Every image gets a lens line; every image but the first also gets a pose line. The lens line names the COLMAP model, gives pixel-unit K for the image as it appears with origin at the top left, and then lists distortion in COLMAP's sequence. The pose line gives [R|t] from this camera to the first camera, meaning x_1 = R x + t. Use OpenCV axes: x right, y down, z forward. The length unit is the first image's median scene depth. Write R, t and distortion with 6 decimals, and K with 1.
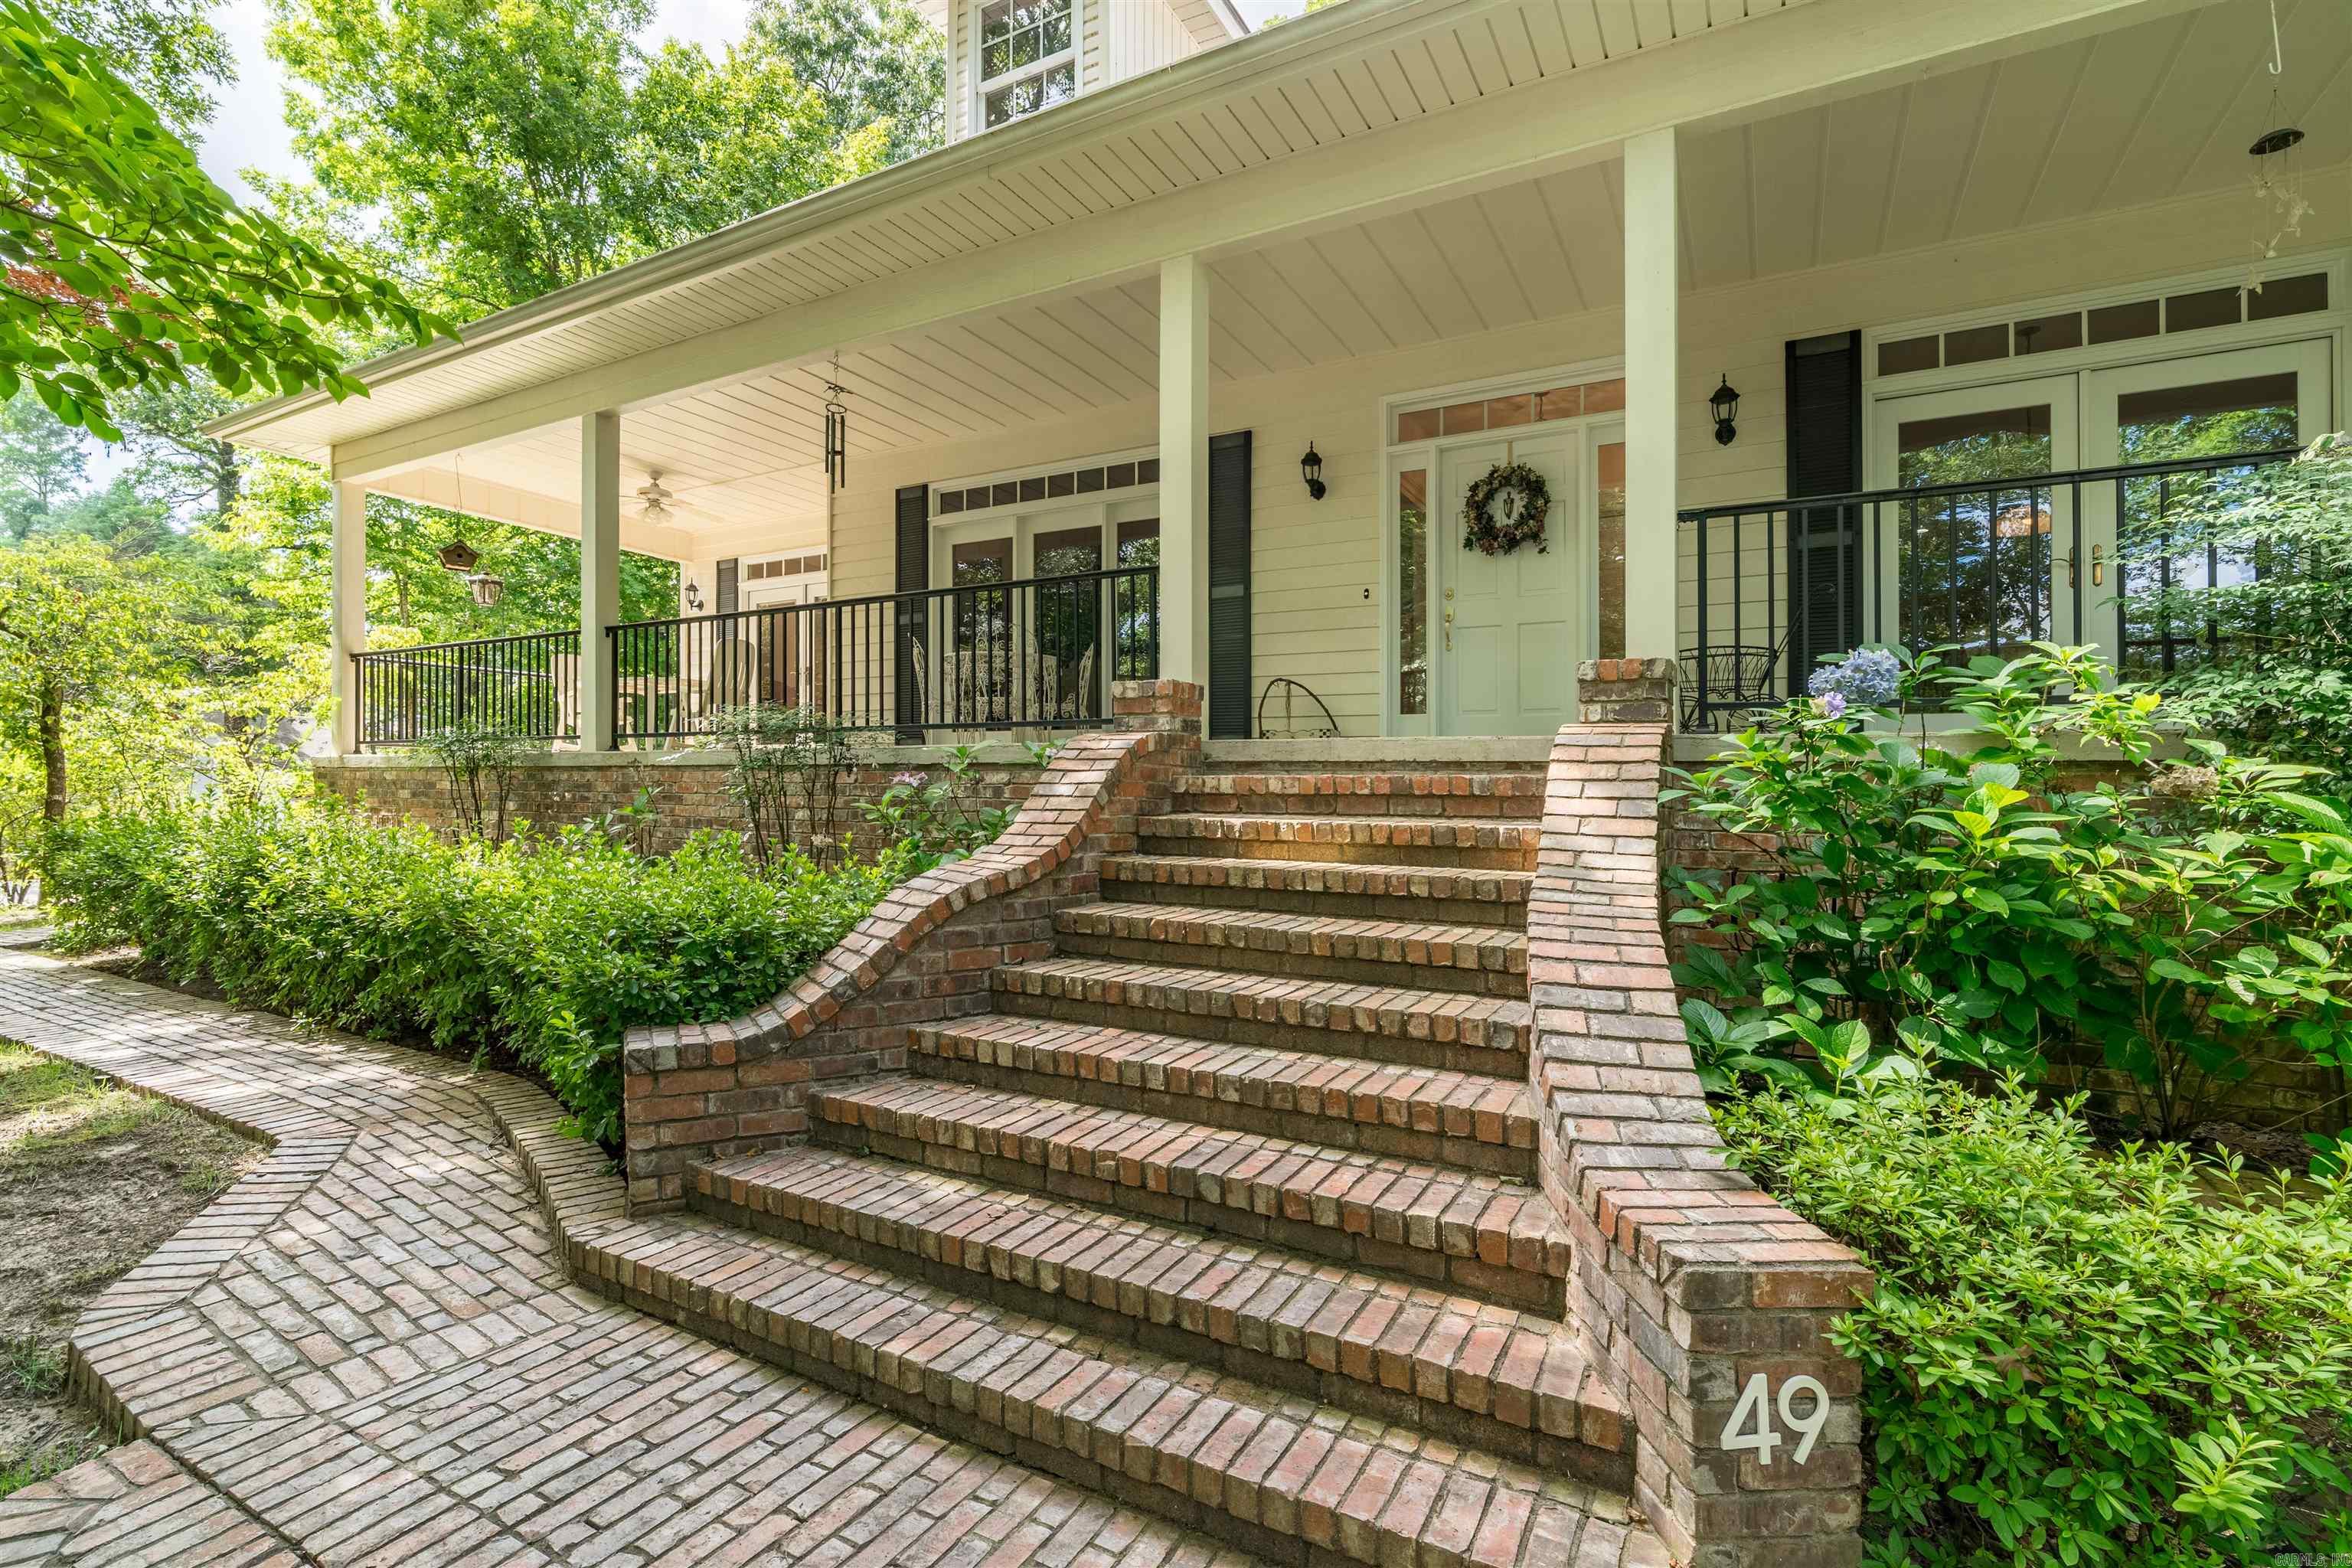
lens RADIAL K [[1091.1, 0, 1186.5], [0, 1091.1, 773.8], [0, 0, 1]] dist [-0.012950, 0.003846]
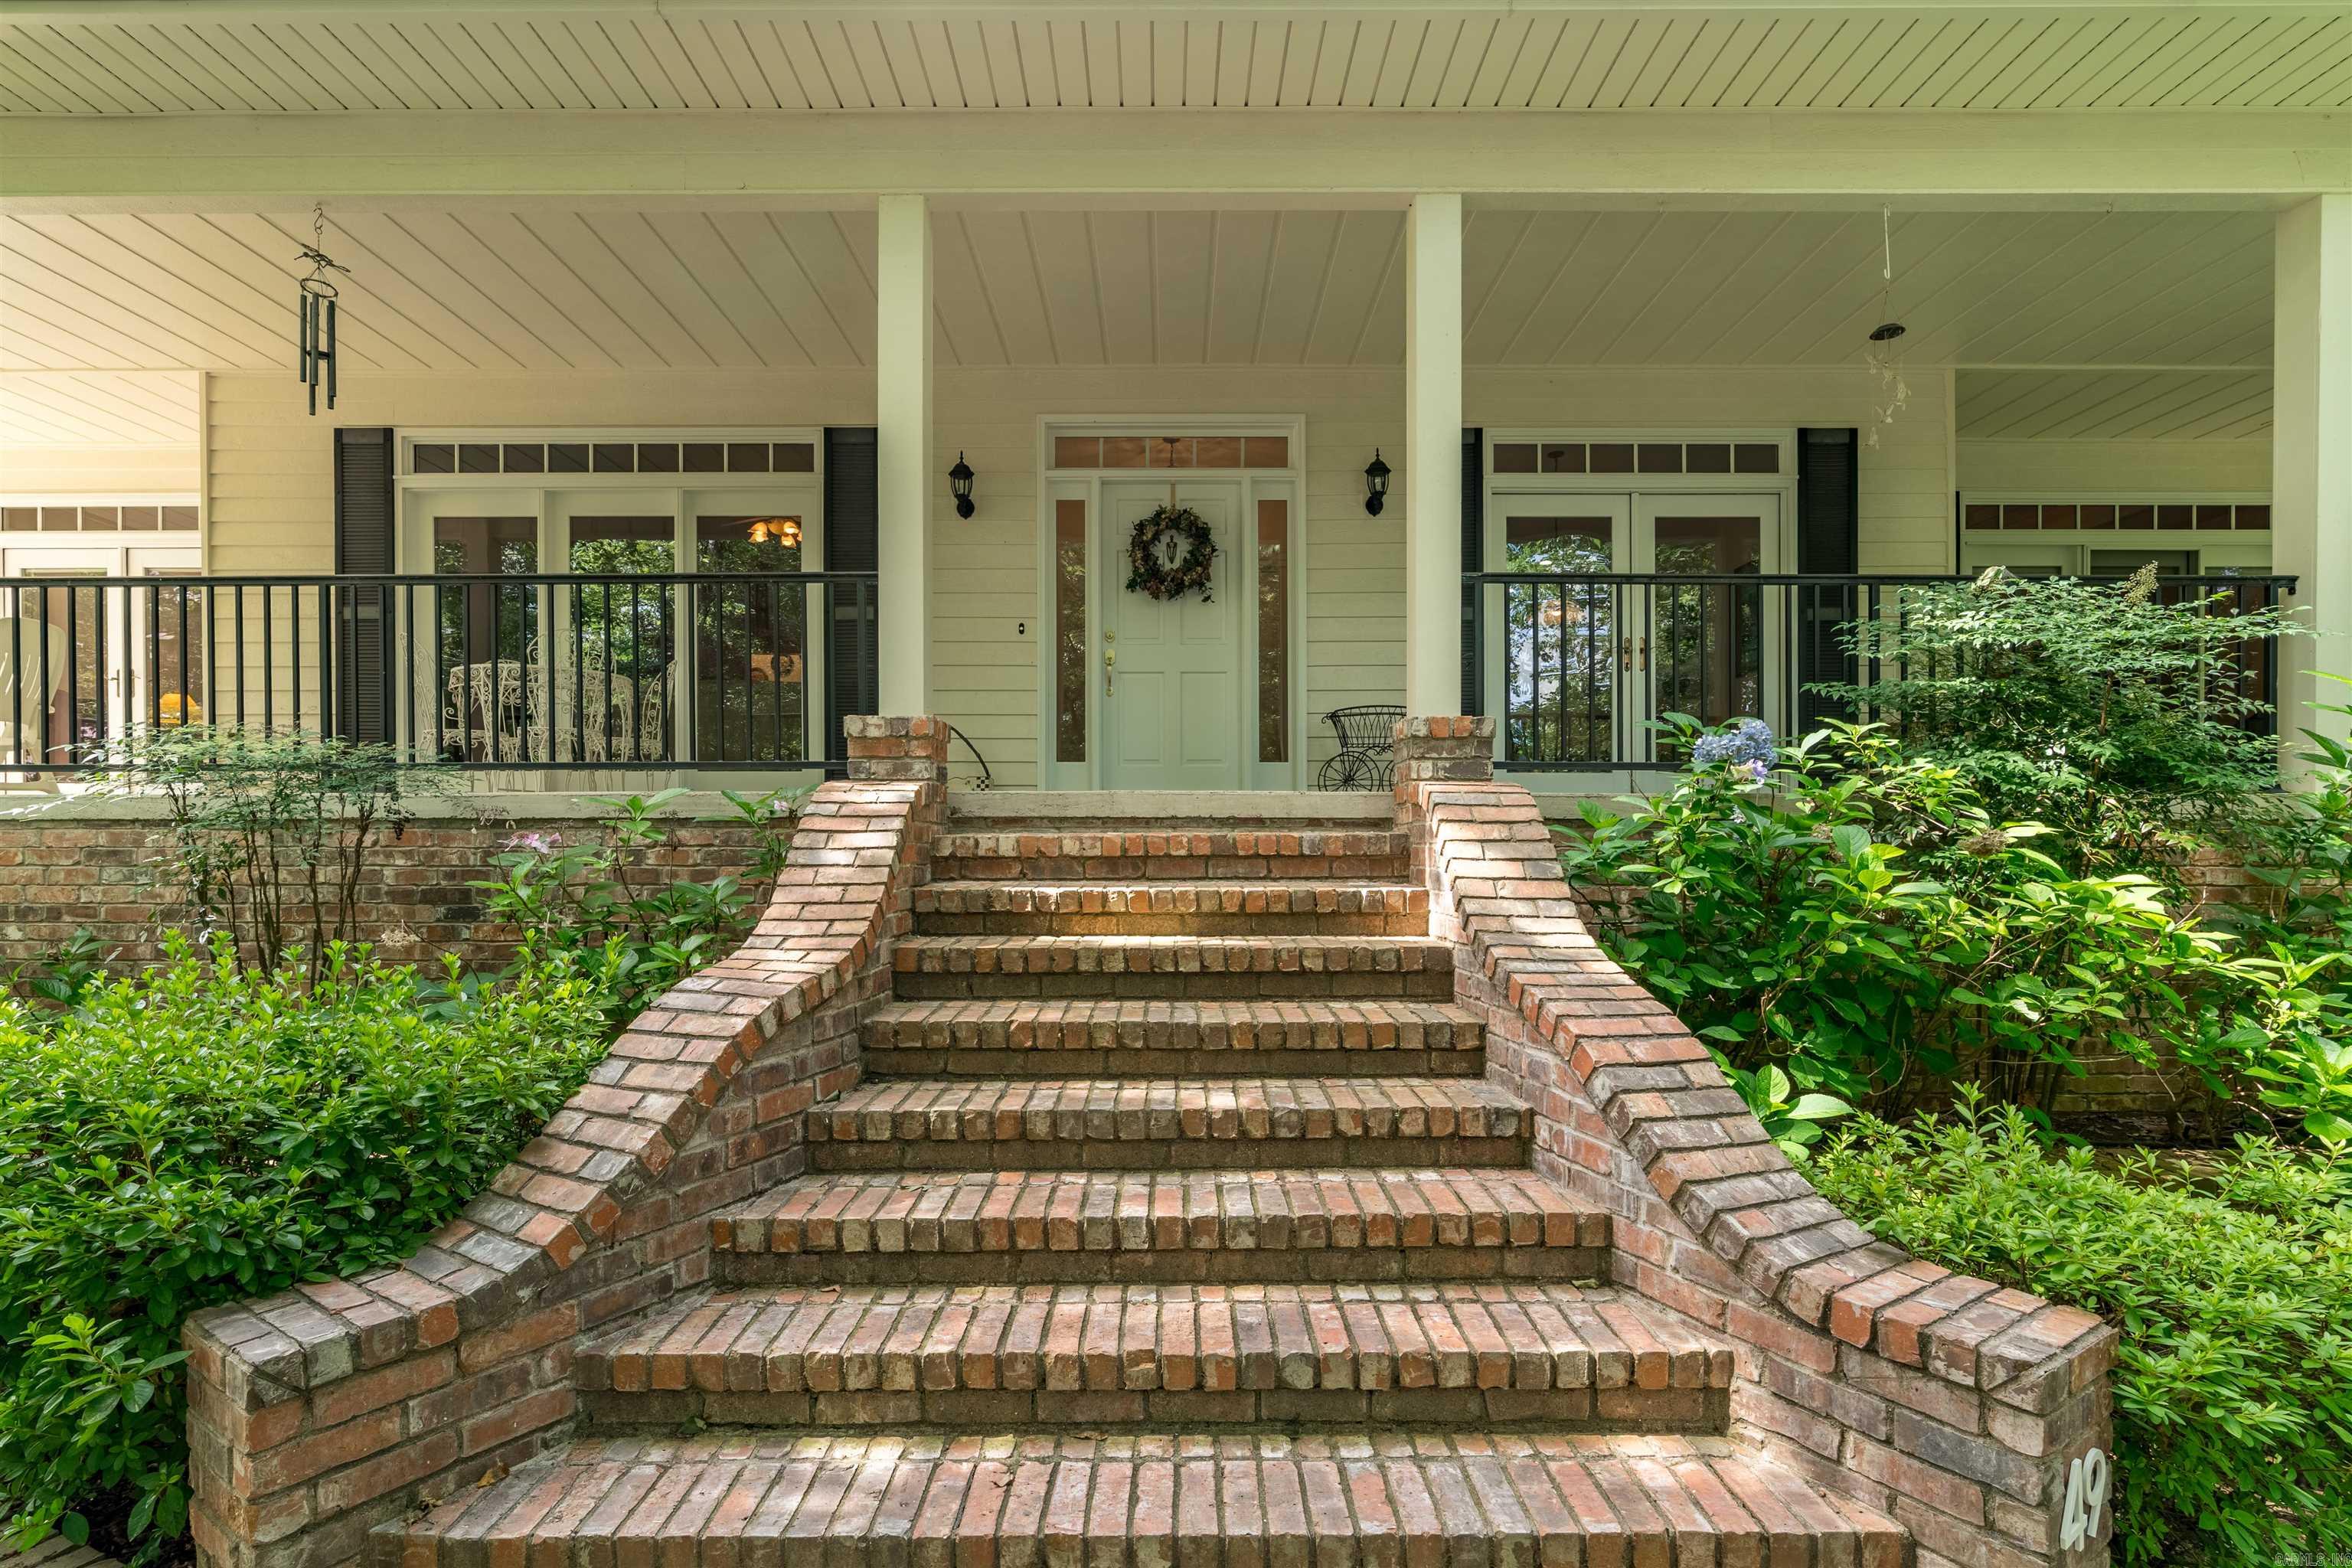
lens RADIAL K [[1091.1, 0, 1198.8], [0, 1091.1, 831.7], [0, 0, 1]] dist [-0.012950, 0.003846]
pose [[0.873401, -0.008643, 0.486924, -0.248446], [0.001538, 0.999886, 0.014988, -0.013242], [-0.486999, -0.012342, 0.873316, 0.207640]]
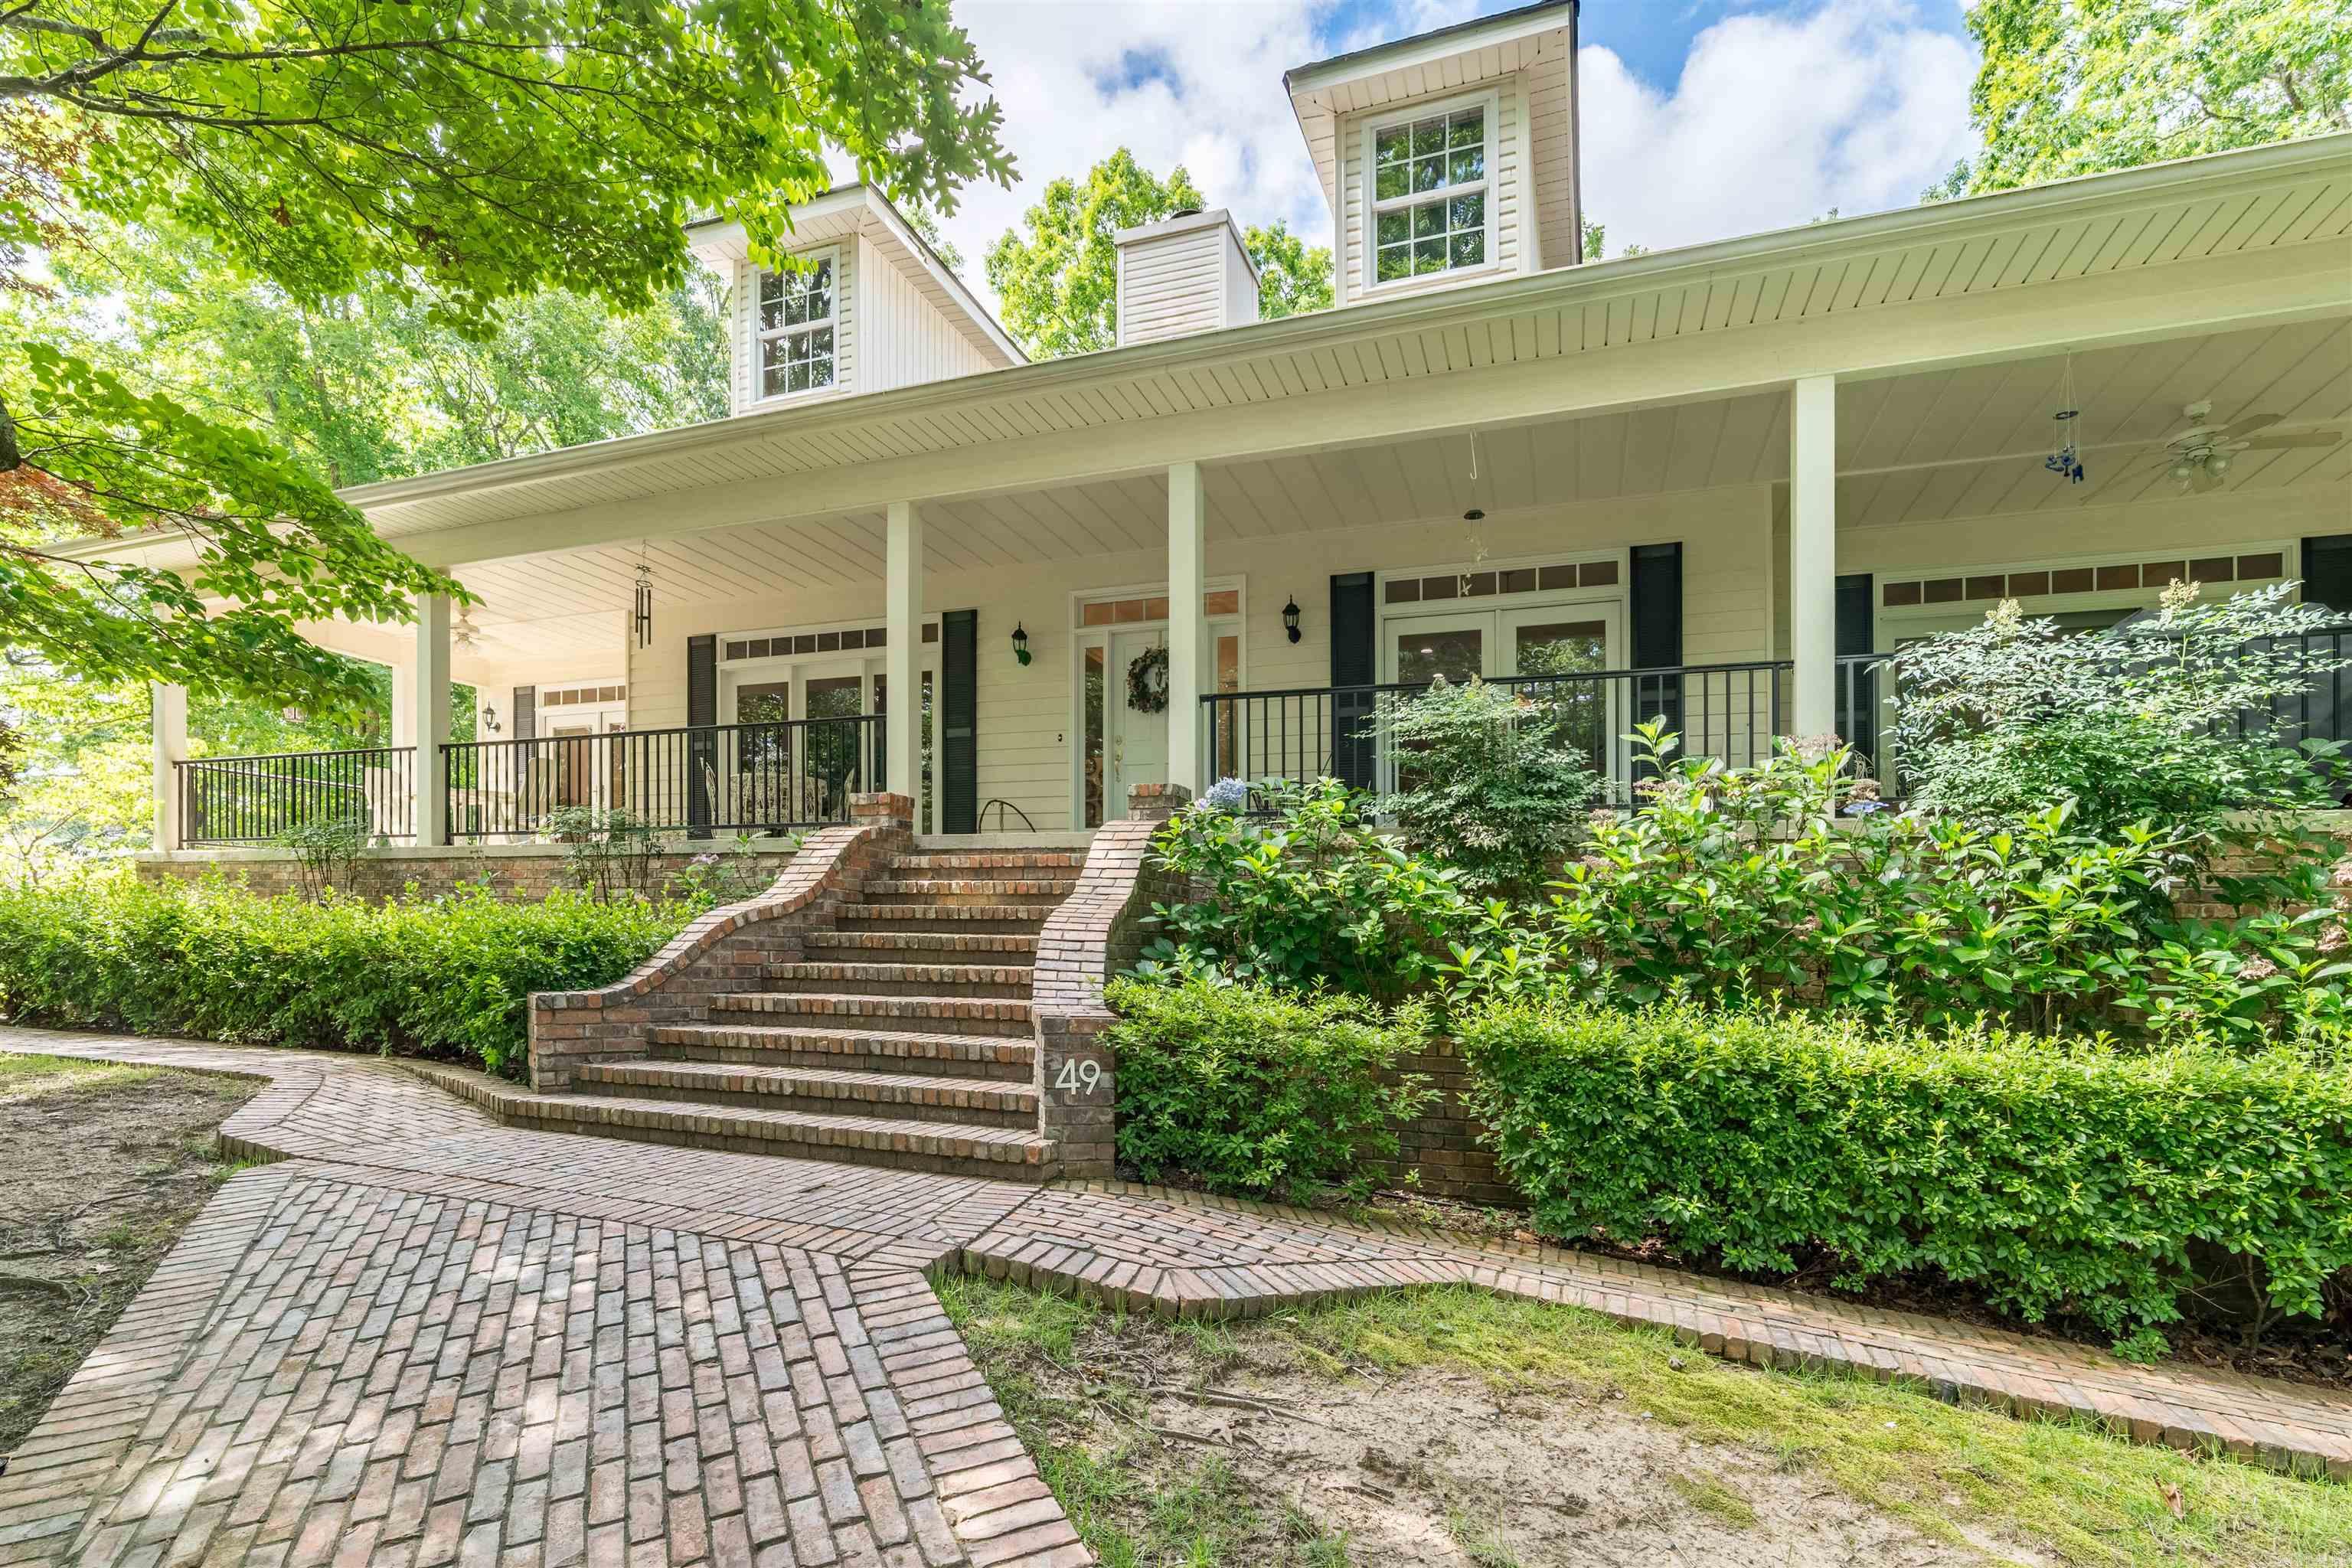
lens RADIAL K [[1091.1, 0, 1169.9], [0, 1091.1, 936.9], [0, 0, 1]] dist [-0.012950, 0.003846]
pose [[0.986257, 0.002937, 0.165192, 0.126752], [-0.006789, 0.999718, 0.022753, 0.080033], [-0.165079, -0.023562, 0.985999, -0.580941]]
